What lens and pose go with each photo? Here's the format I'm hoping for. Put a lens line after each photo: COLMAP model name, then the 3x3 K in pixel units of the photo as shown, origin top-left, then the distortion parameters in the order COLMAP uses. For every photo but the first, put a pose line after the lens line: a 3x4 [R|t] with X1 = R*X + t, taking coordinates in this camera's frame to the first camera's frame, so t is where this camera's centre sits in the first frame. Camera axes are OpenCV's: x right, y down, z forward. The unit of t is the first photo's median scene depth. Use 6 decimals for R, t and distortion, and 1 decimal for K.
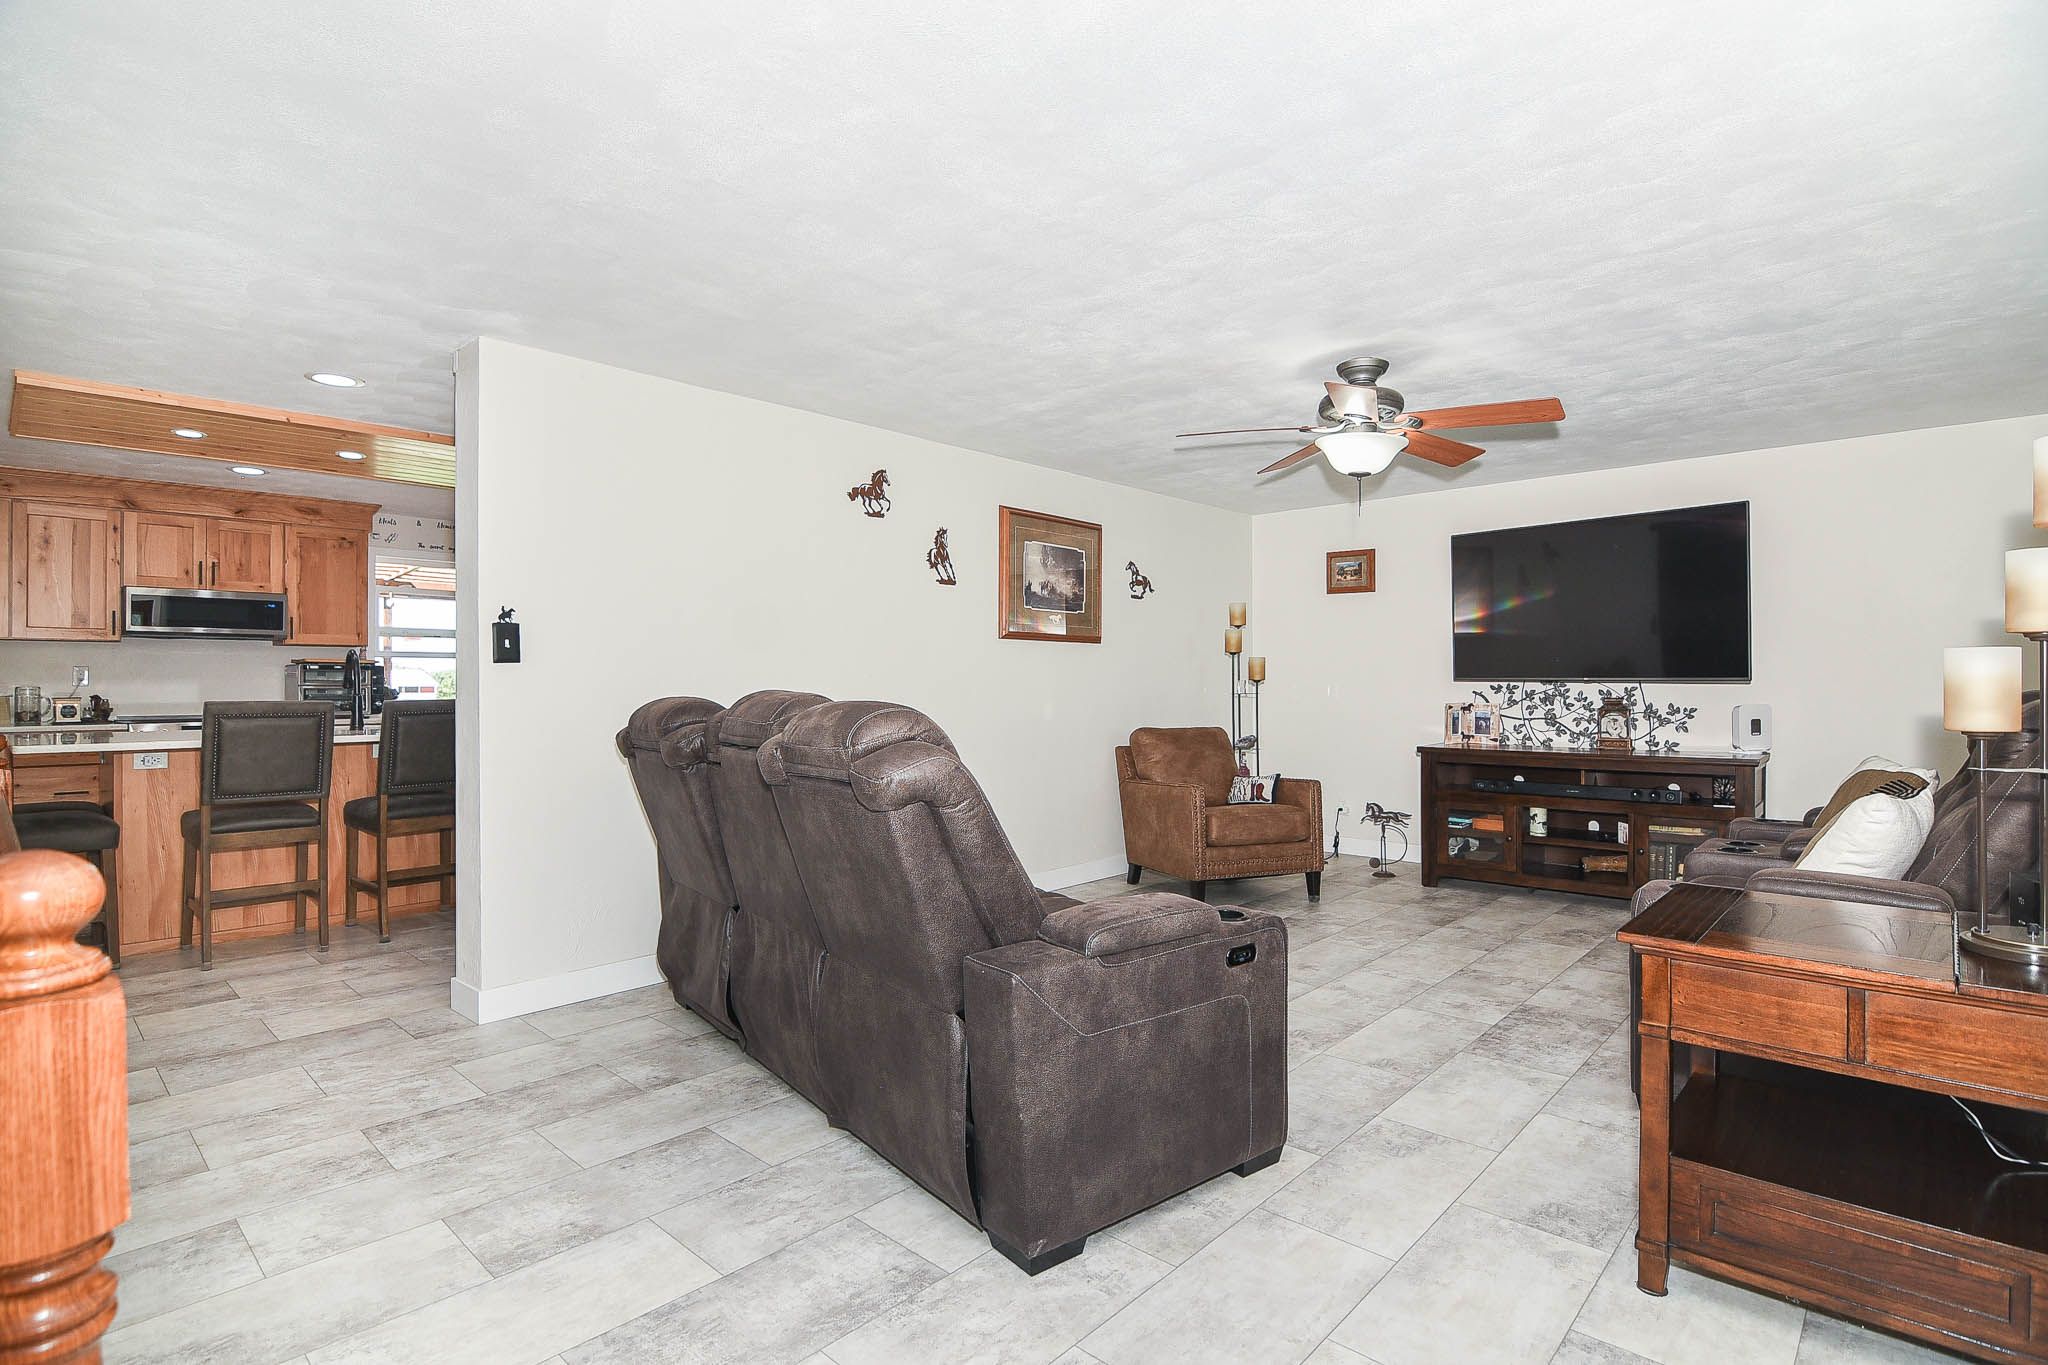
lens RADIAL K [[995.8, 0, 1033.9], [0, 995.8, 689.5], [0, 0, 1]] dist [0.000195, -0.000646]
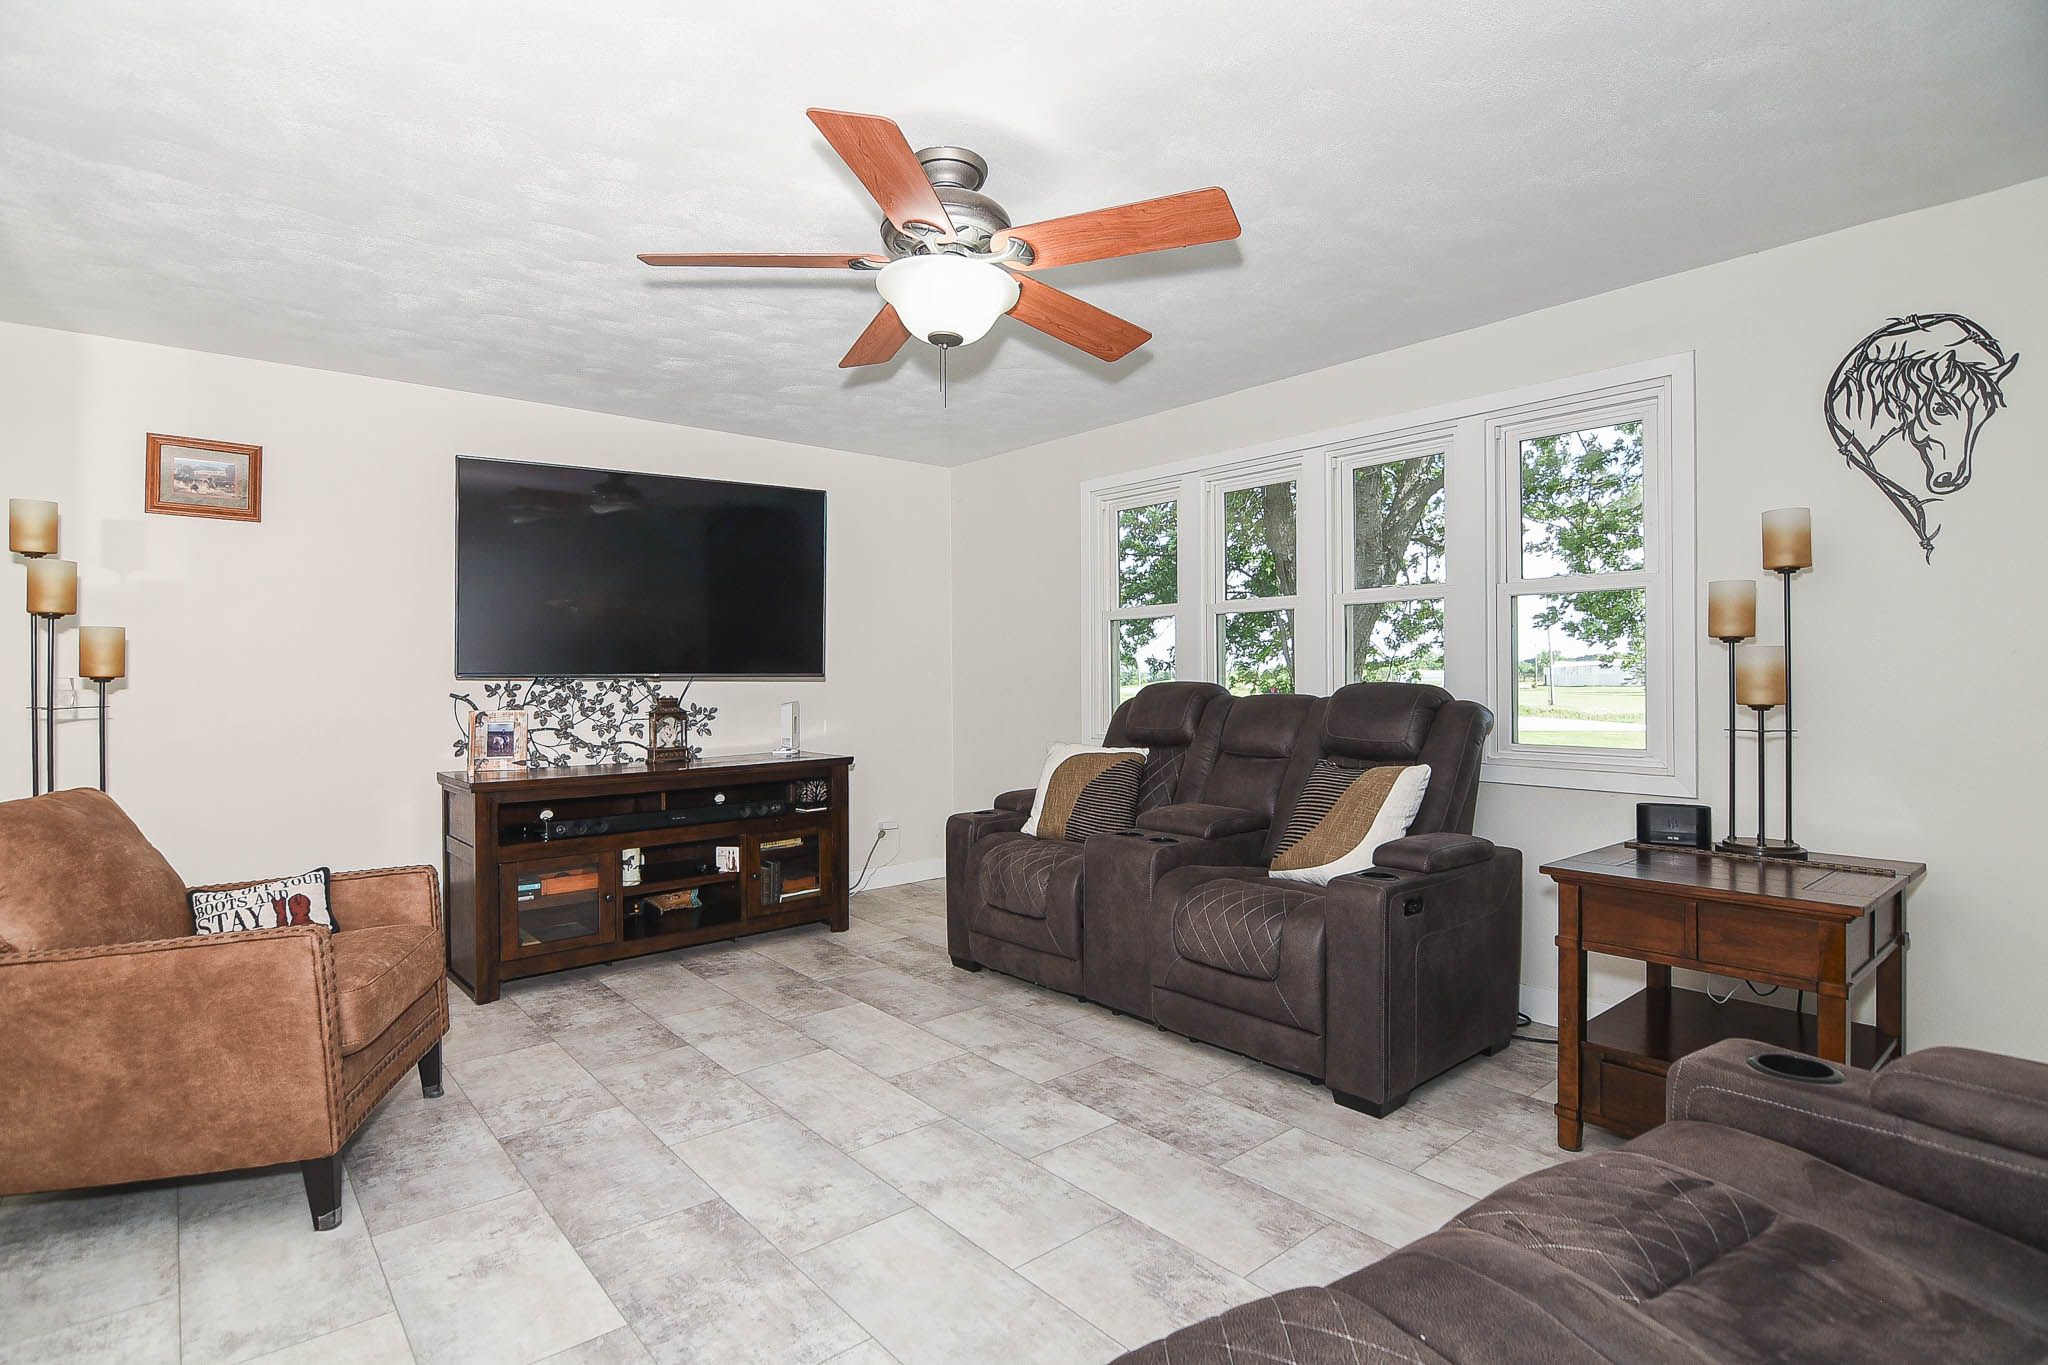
lens RADIAL K [[998.4, 0, 1024.0], [0, 998.4, 682.5], [0, 0, 1]] dist [-0.017567, -0.000072]
pose [[0.137180, -0.006069, 0.990528, -0.189158], [0.014599, 0.999885, 0.004105, -0.003677], [-0.990439, 0.013898, 0.137252, 0.592680]]
